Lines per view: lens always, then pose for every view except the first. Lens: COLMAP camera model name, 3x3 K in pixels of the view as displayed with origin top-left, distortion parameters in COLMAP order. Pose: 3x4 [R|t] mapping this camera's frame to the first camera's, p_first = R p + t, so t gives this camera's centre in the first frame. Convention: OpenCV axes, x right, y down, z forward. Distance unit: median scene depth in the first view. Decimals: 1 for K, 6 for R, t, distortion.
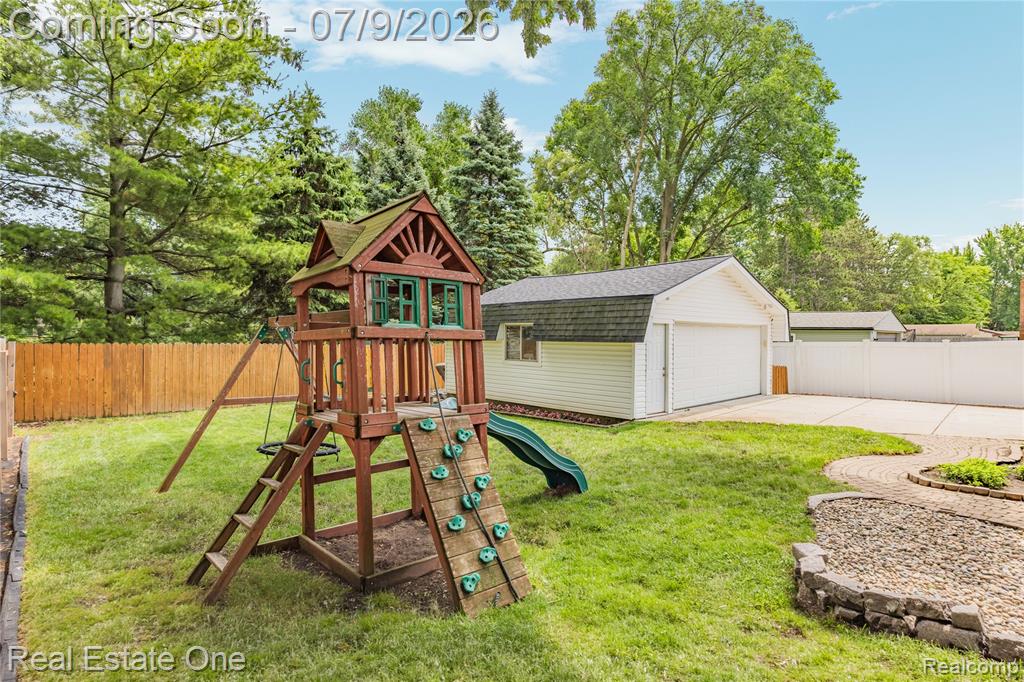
lens RADIAL K [[538.5, 0, 513.6], [0, 538.5, 338.1], [0, 0, 1]] dist [-0.023021, -0.000218]
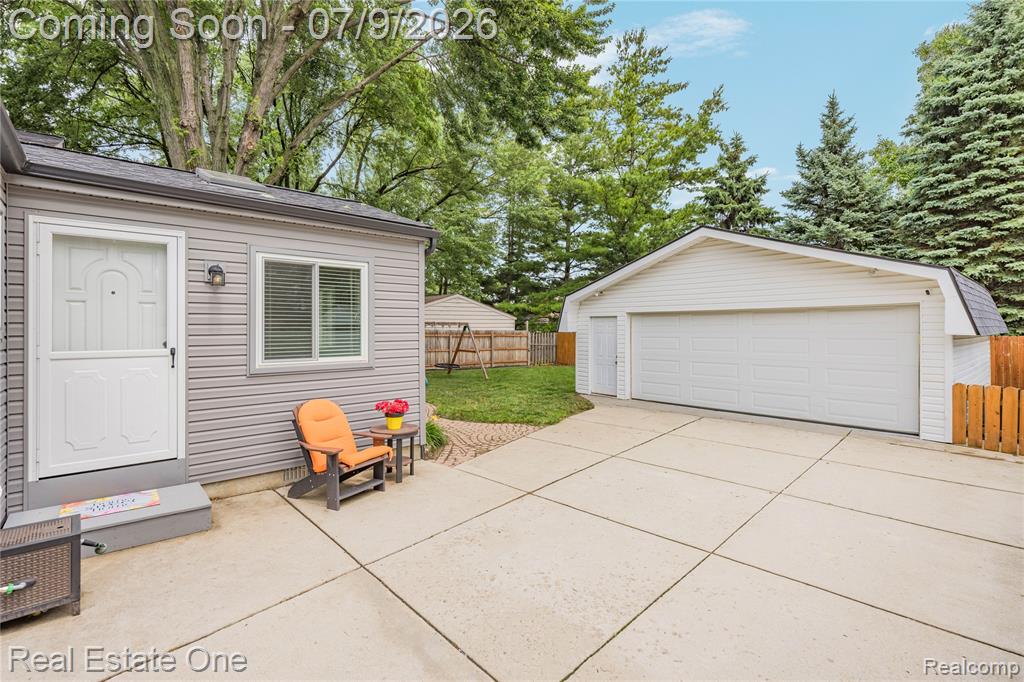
lens RADIAL K [[472.9, 0, 504.8], [0, 472.9, 330.0], [0, 0, 1]] dist [0.001108, -0.000507]
pose [[-0.042792, -0.003775, -0.999077, 1.224629], [-0.003774, 0.999986, -0.003617, 0.007063], [0.999077, 0.003615, -0.042806, 0.765924]]
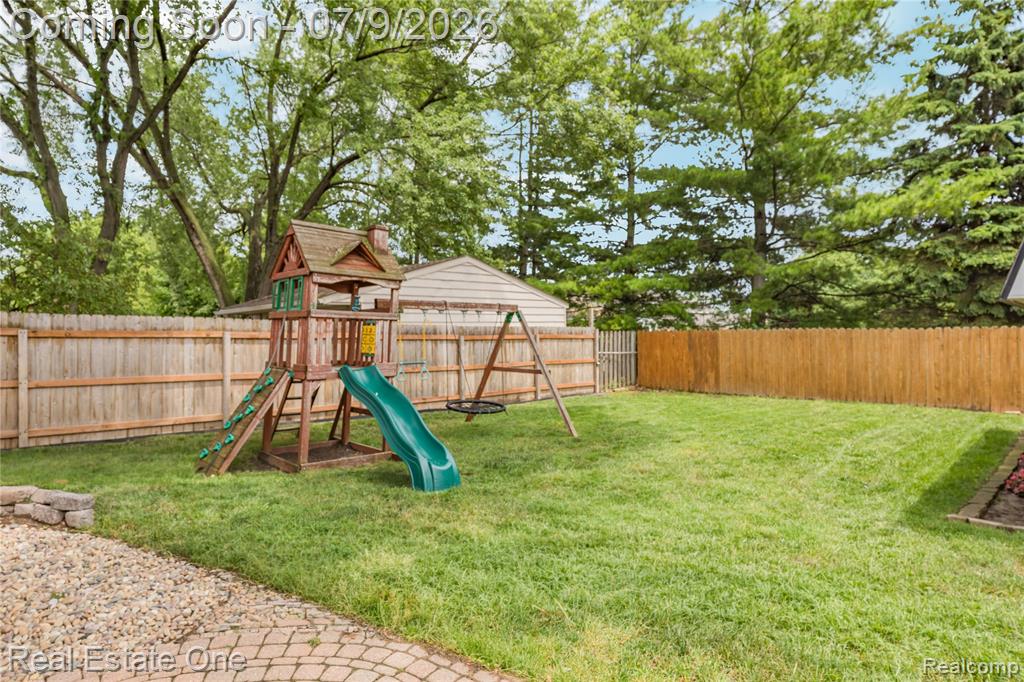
lens RADIAL K [[567.0, 0, 502.0], [0, 567.0, 339.4], [0, 0, 1]] dist [0.004090, -0.005265]
pose [[0.017199, -0.001049, -0.999852, 0.515846], [0.012992, 0.999915, -0.000825, 0.025793], [0.999768, -0.012976, 0.017211, 0.551977]]
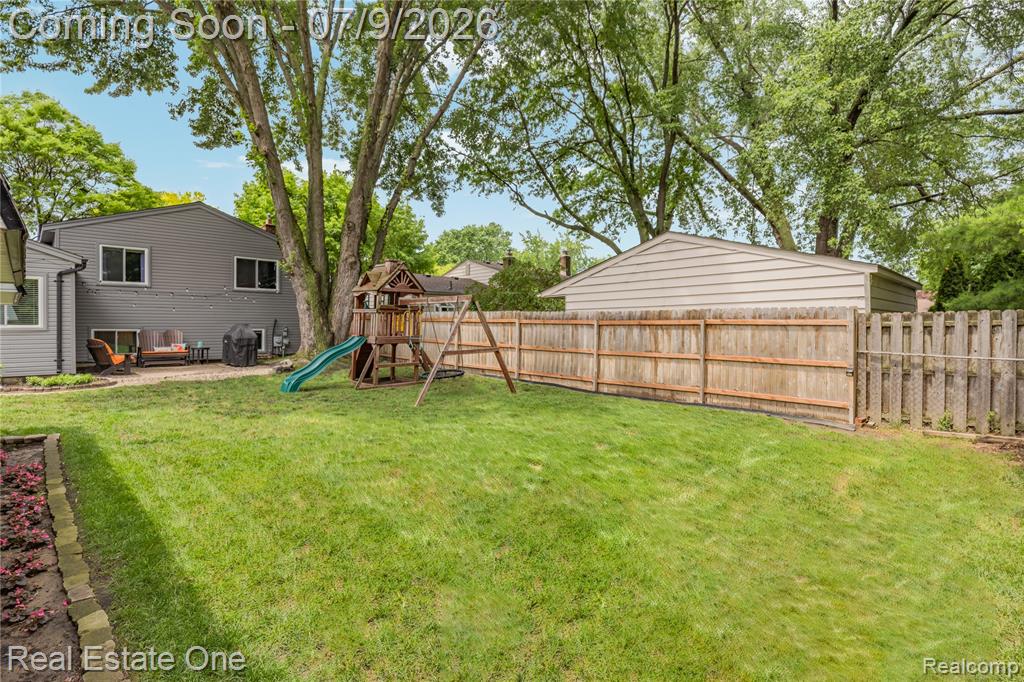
lens RADIAL K [[487.6, 0, 515.9], [0, 487.6, 333.0], [0, 0, 1]] dist [-0.004731, -0.000351]
pose [[-0.999169, -0.003004, -0.040643, -0.297487], [-0.003798, 0.999803, 0.019477, 0.022965], [0.040577, 0.019615, -0.998984, 1.357986]]
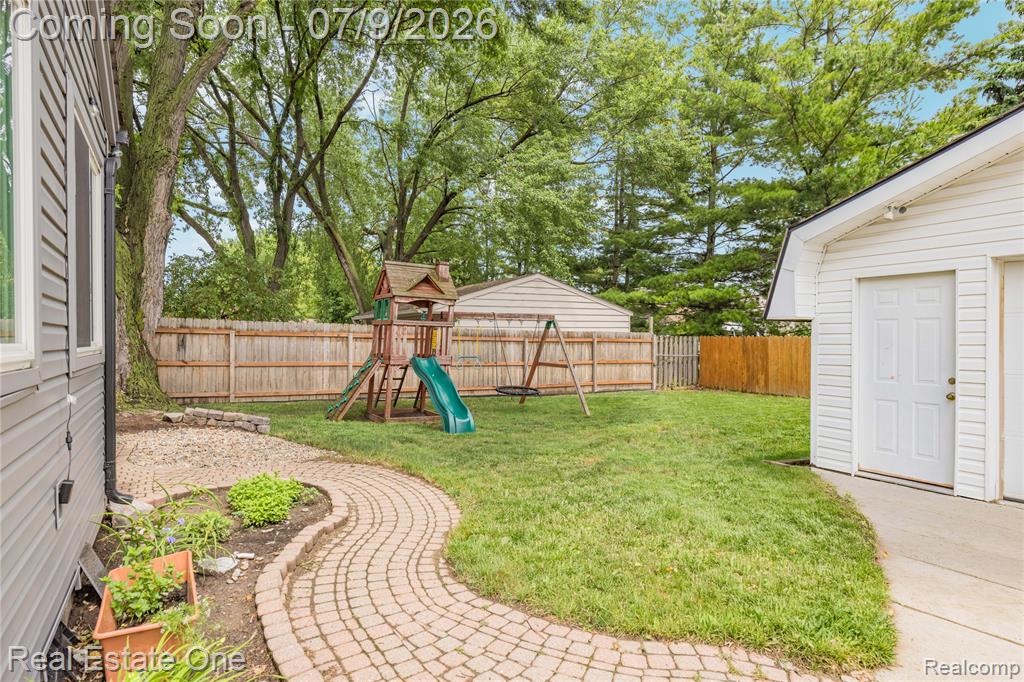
lens RADIAL K [[567.0, 0, 505.0], [0, 567.0, 346.6], [0, 0, 1]] dist [0.004090, -0.005265]
pose [[-0.211301, 0.004860, -0.977409, 0.755112], [-0.002735, 0.999981, 0.005563, 0.029239], [0.977417, 0.003849, -0.211283, 0.715633]]
